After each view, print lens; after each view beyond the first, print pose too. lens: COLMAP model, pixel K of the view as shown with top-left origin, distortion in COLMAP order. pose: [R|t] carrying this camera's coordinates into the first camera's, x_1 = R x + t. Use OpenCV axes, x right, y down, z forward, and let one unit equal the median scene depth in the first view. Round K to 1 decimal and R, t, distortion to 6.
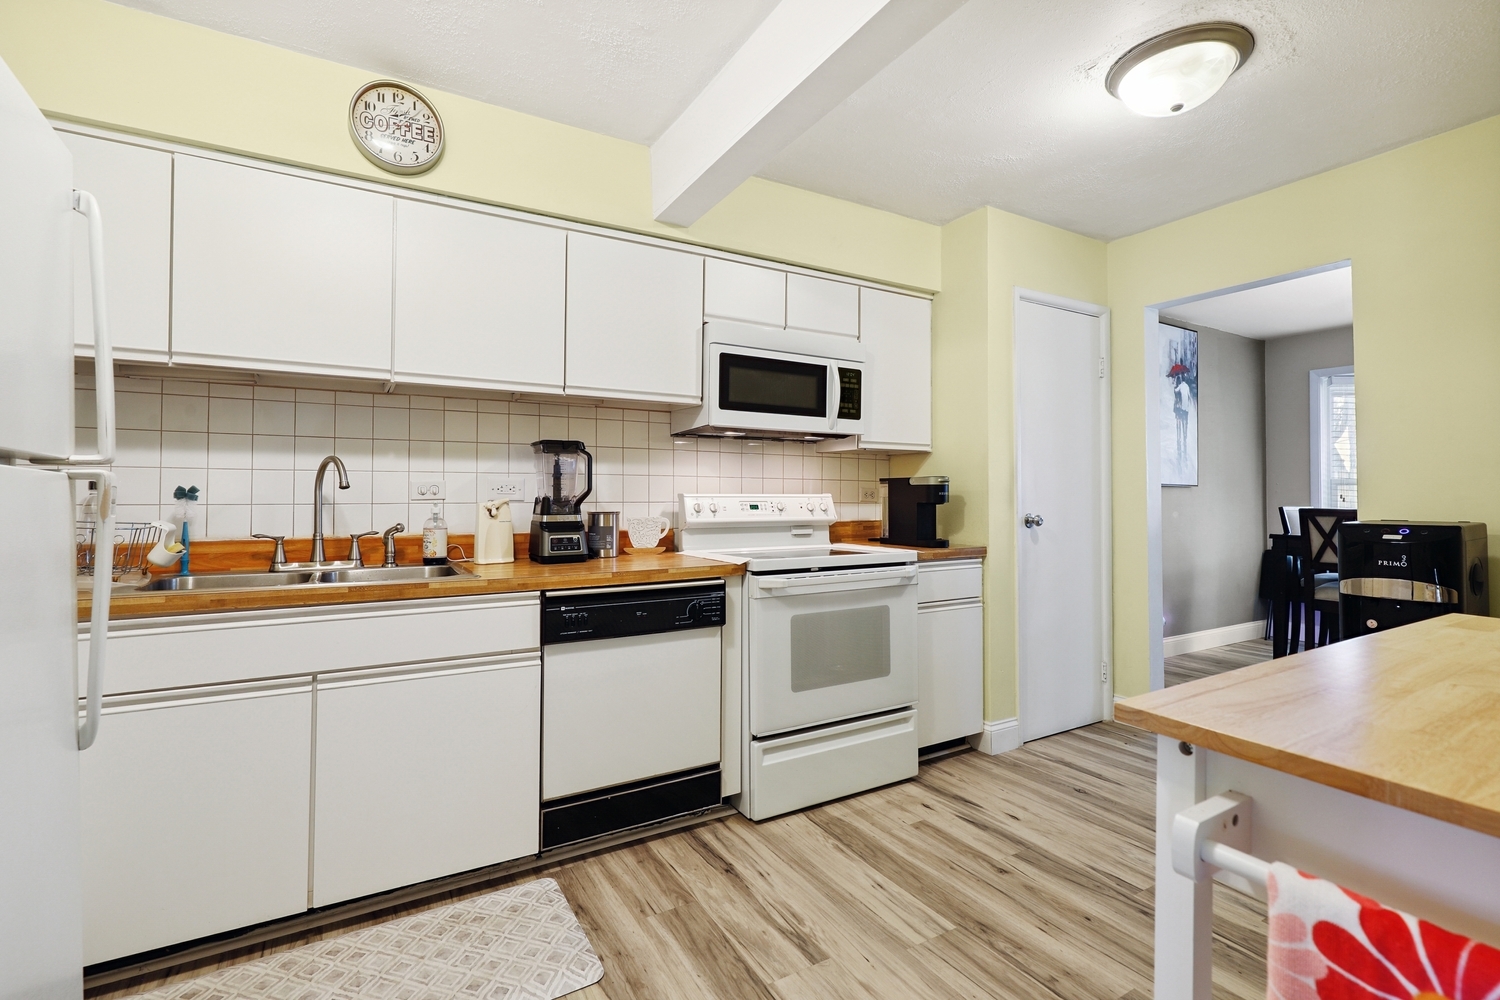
lens RADIAL K [[701.8, 0, 750.0], [0, 701.8, 500.0], [0, 0, 1]] dist [0.001675, 0.000134]
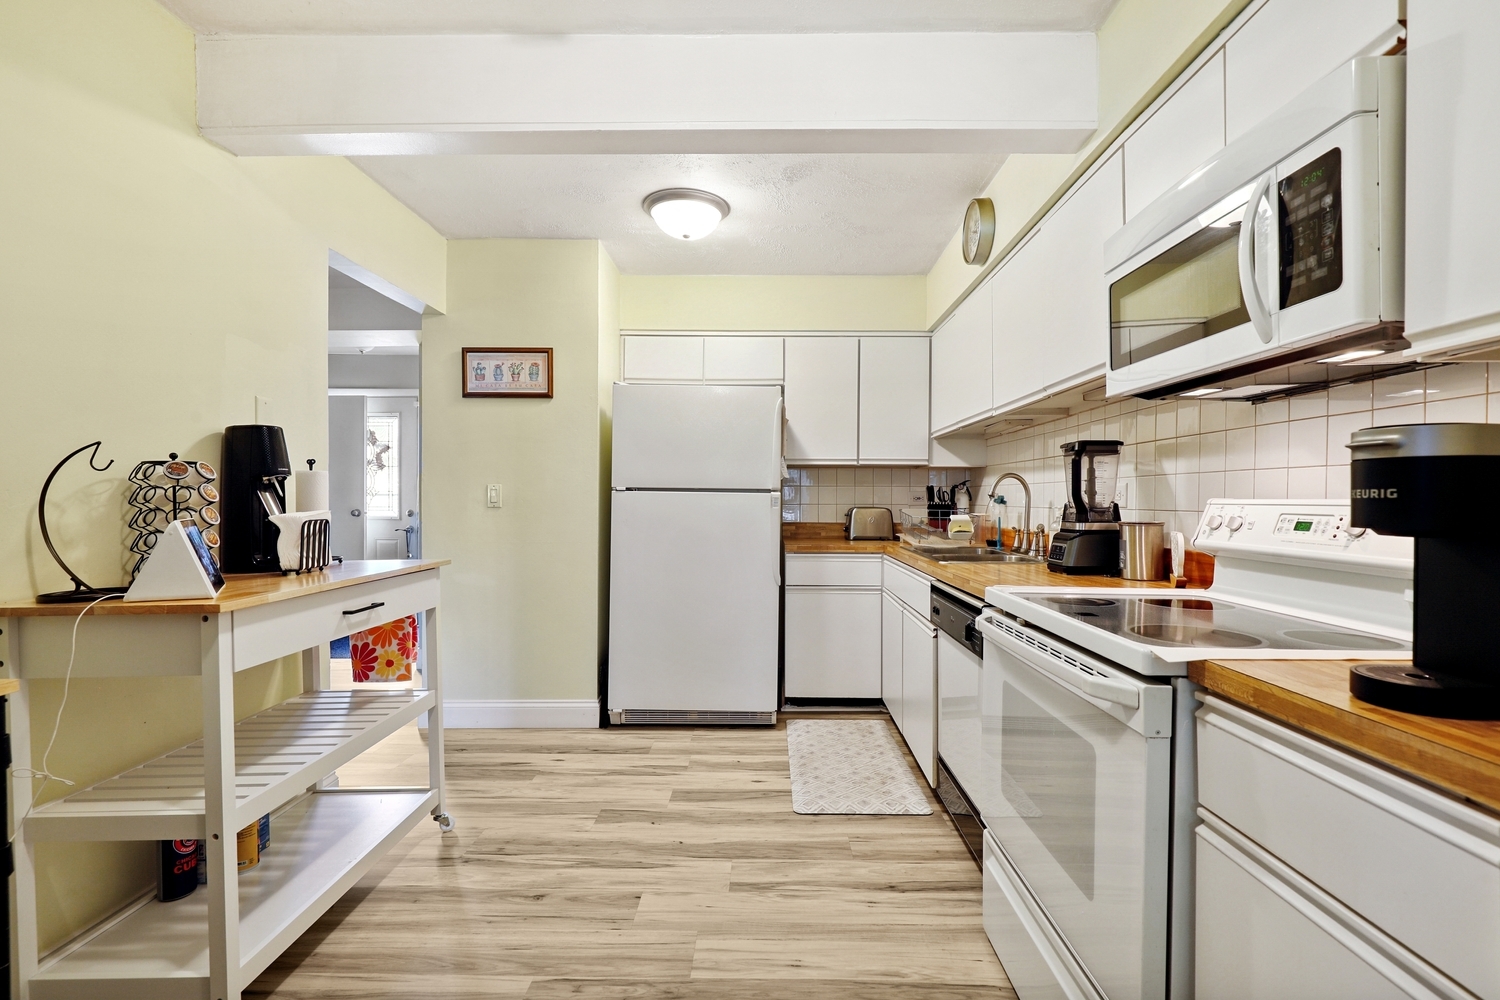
lens RADIAL K [[650.8, 0, 756.5], [0, 650.8, 506.0], [0, 0, 1]] dist [0.000059, 0.000007]
pose [[-0.507123, 0.001544, -0.861872, 0.993468], [-0.003861, 0.999984, 0.004063, -0.004499], [0.861865, 0.005388, -0.507109, 1.526655]]
